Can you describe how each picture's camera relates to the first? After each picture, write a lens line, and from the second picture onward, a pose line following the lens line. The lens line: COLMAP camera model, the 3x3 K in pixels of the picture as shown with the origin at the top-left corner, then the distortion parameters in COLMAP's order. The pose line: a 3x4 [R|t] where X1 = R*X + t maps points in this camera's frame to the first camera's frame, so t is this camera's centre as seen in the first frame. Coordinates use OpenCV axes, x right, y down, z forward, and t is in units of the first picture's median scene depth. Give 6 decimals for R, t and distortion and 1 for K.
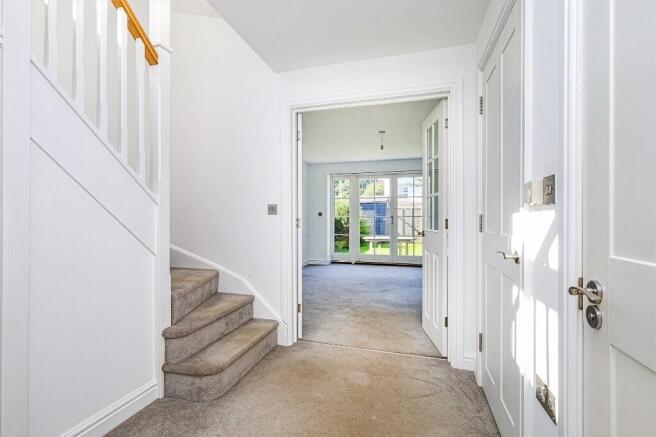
lens RADIAL K [[314.5, 0, 328.5], [0, 314.5, 217.2], [0, 0, 1]] dist [0.000017, -0.000270]
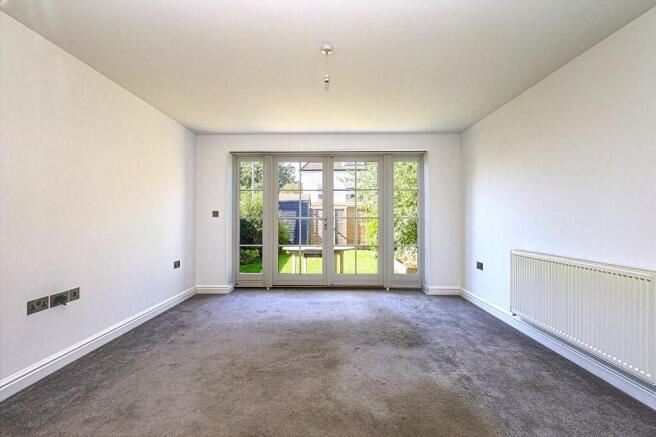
lens RADIAL K [[314.5, 0, 329.5], [0, 314.5, 217.3], [0, 0, 1]] dist [0.000017, -0.000270]
pose [[0.963263, 0.008344, 0.268431, 0.020675], [-0.007038, 0.999958, -0.005827, -0.000846], [-0.268468, 0.003724, 0.963281, 0.289126]]
